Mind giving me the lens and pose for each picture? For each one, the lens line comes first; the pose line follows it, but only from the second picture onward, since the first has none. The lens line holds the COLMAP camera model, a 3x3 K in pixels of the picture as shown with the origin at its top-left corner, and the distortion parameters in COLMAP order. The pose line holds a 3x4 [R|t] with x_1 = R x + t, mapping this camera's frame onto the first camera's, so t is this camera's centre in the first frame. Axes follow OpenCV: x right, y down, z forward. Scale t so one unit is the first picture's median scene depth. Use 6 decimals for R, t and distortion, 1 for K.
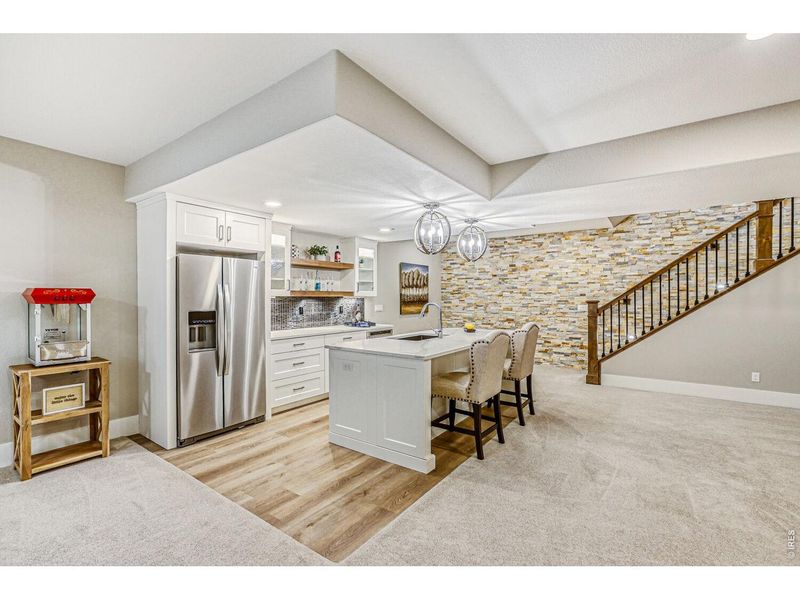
lens RADIAL K [[379.4, 0, 395.3], [0, 379.4, 297.9], [0, 0, 1]] dist [-0.007797, 0.001303]
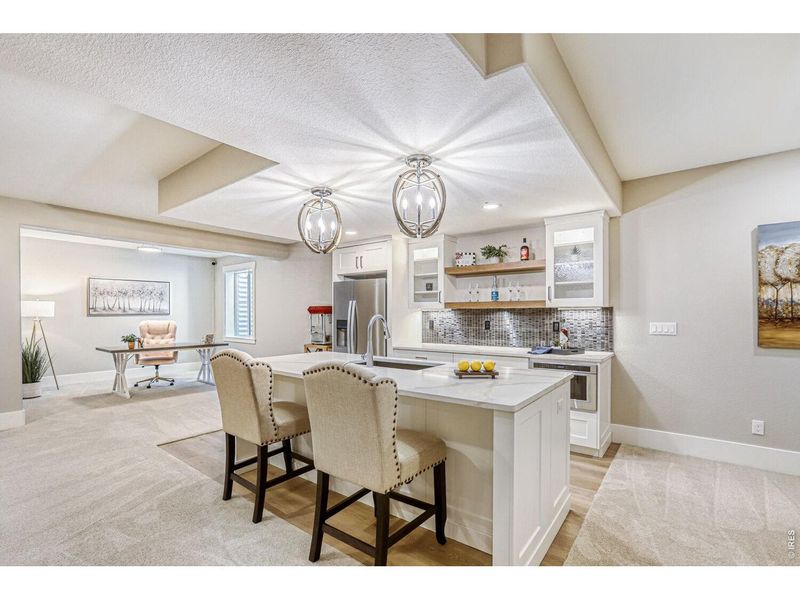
lens RADIAL K [[379.4, 0, 399.8], [0, 379.4, 313.5], [0, 0, 1]] dist [-0.007797, 0.001303]
pose [[-0.025878, -0.001832, -0.999663, 0.612869], [-0.000498, 0.999998, -0.001820, 0.008918], [0.999665, 0.000451, -0.025879, 0.820827]]
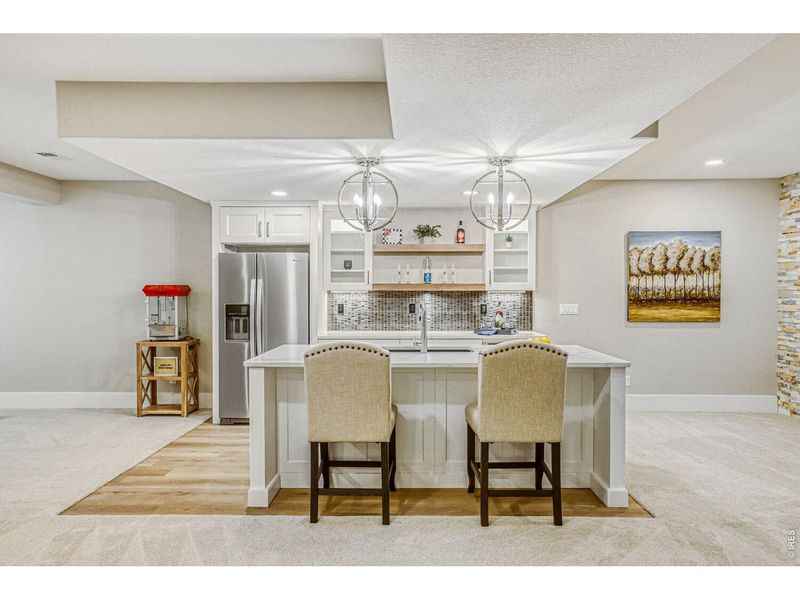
lens RADIAL K [[539.8, 0, 403.1], [0, 539.8, 300.0], [0, 0, 1]] dist [0.003698, 0.007797]
pose [[0.575196, 0.012159, -0.817925, 0.669510], [-0.002393, 0.999910, 0.013181, 0.000881], [0.818012, -0.005624, 0.575174, 0.327879]]
